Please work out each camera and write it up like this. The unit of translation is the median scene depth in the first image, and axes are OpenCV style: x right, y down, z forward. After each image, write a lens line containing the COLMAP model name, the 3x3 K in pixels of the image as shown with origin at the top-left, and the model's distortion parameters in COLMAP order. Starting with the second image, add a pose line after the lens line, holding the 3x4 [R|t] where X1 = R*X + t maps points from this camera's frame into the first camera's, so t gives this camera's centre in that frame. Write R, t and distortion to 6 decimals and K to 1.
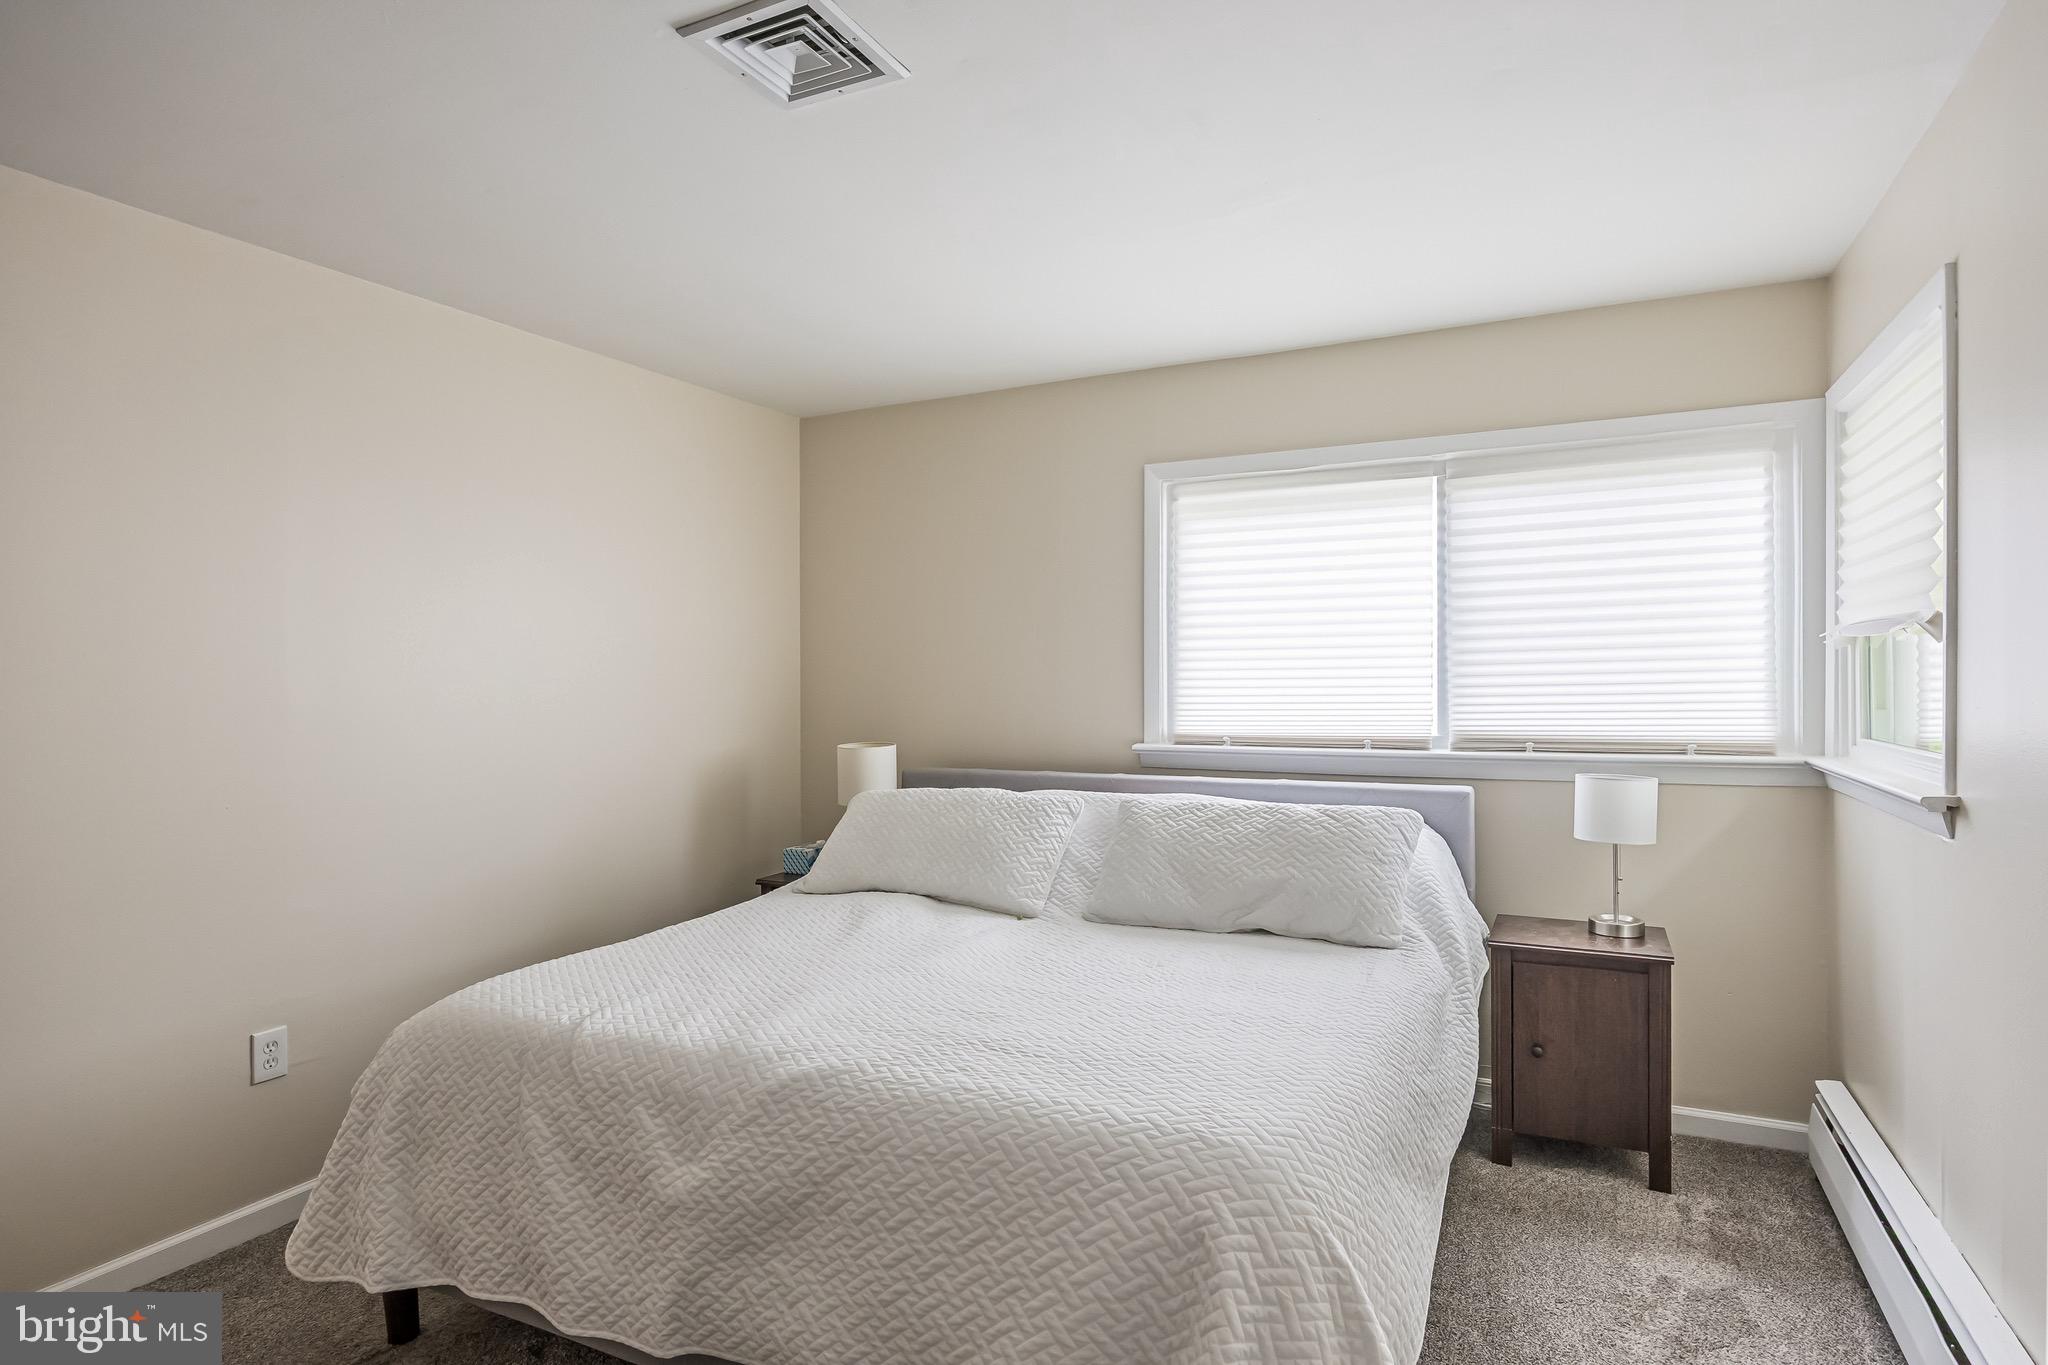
lens RADIAL K [[1096.4, 0, 1037.2], [0, 1096.4, 674.2], [0, 0, 1]] dist [-0.006002, -0.000446]
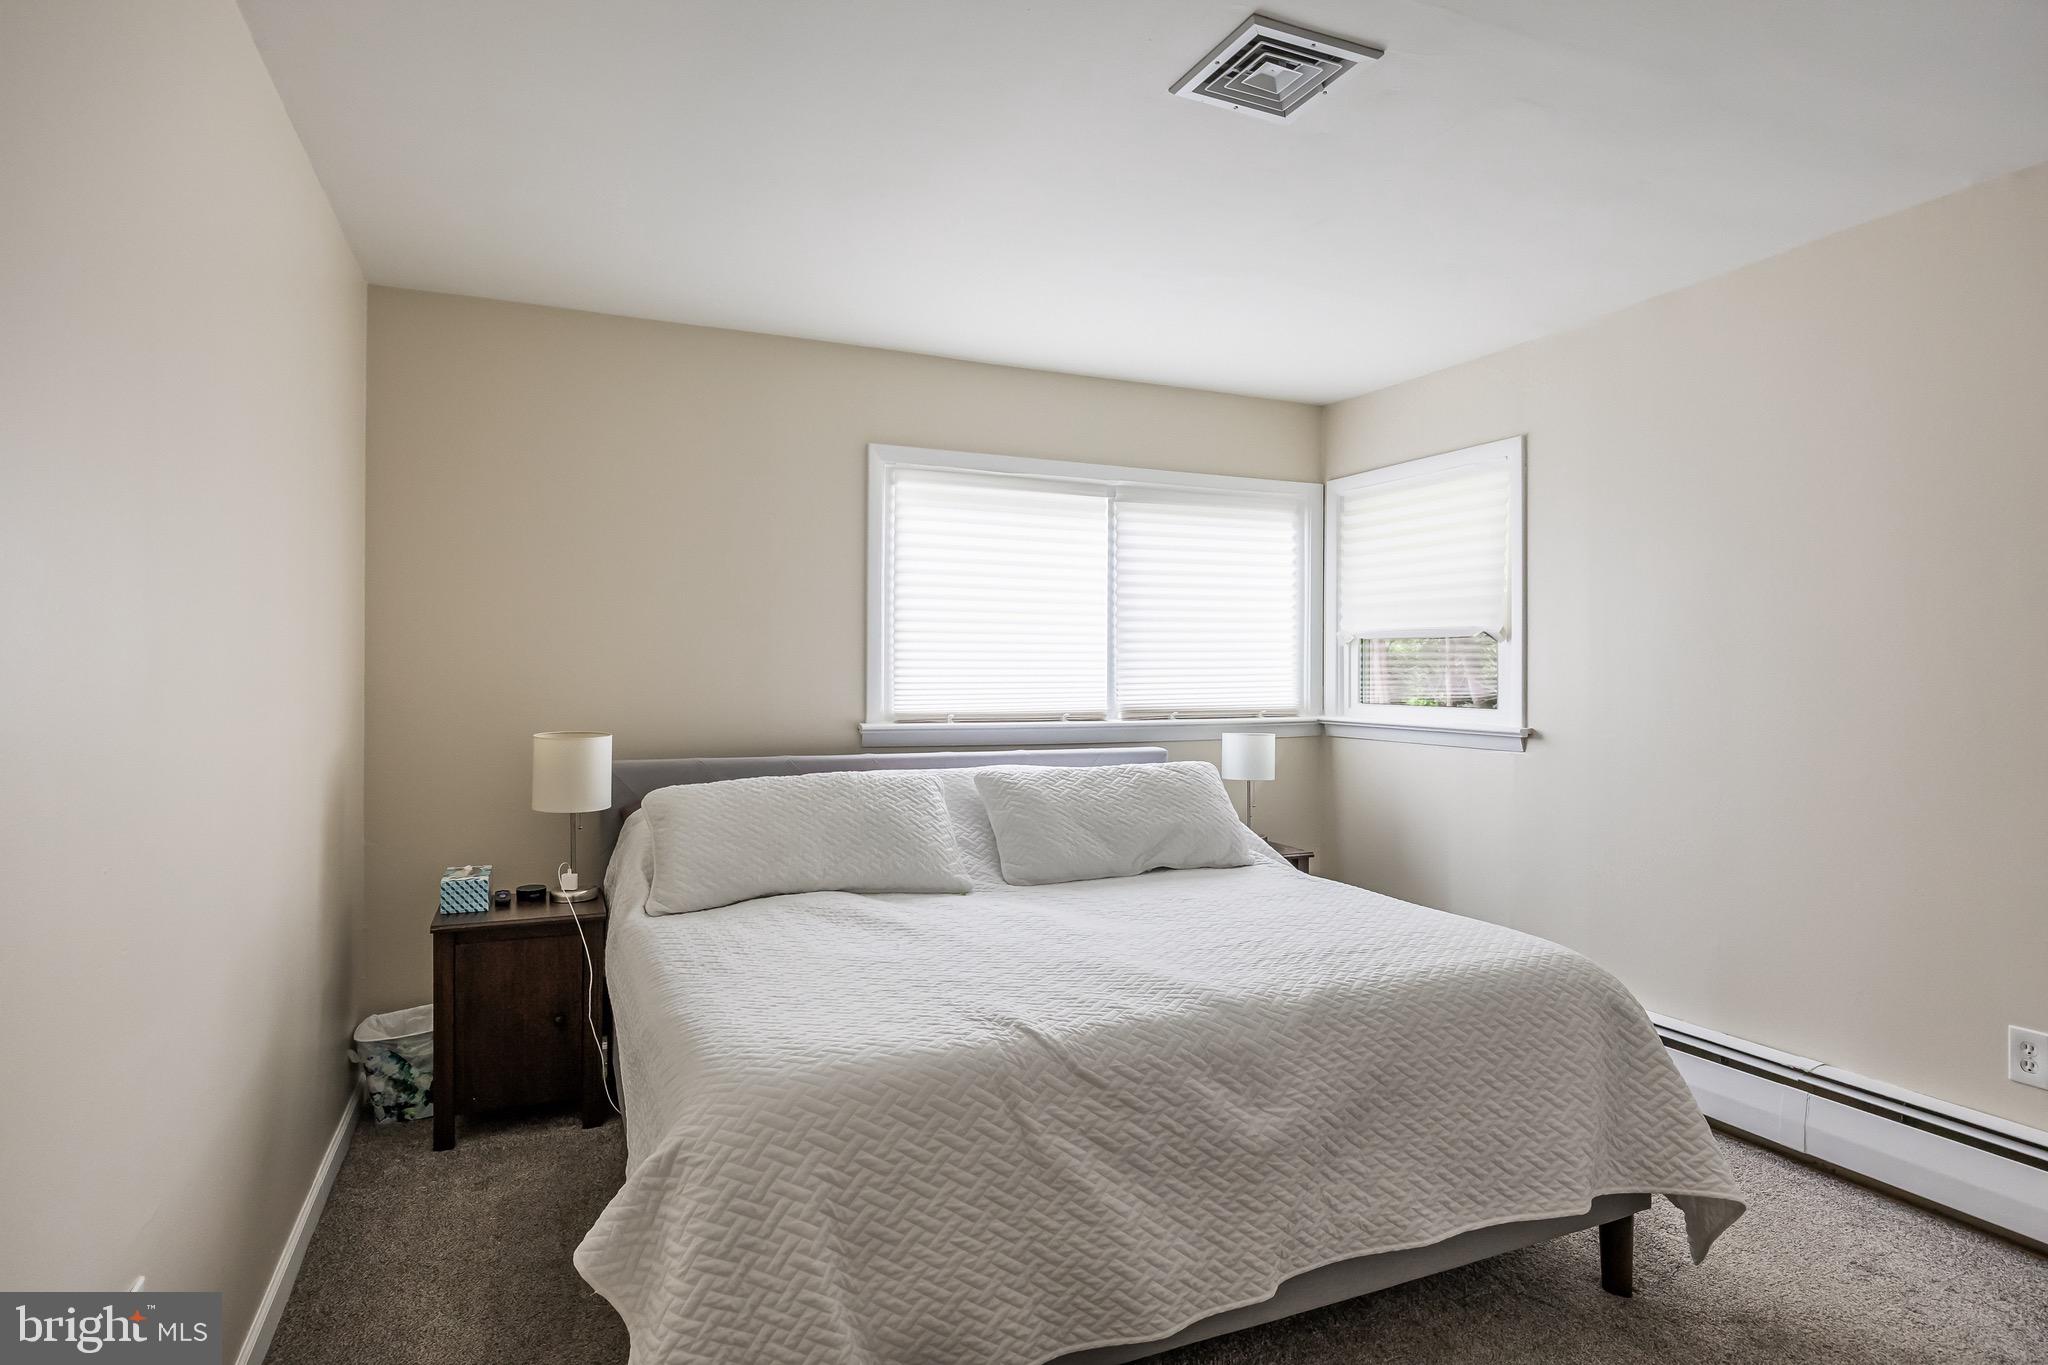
lens RADIAL K [[1153.3, 0, 1024.0], [0, 1153.3, 682.5], [0, 0, 1]] dist [0.000505, 0.000014]
pose [[0.627105, 0.002050, 0.778932, -0.716921], [-0.012888, 0.999887, 0.007744, 0.018099], [-0.778828, -0.014895, 0.627061, 0.266402]]
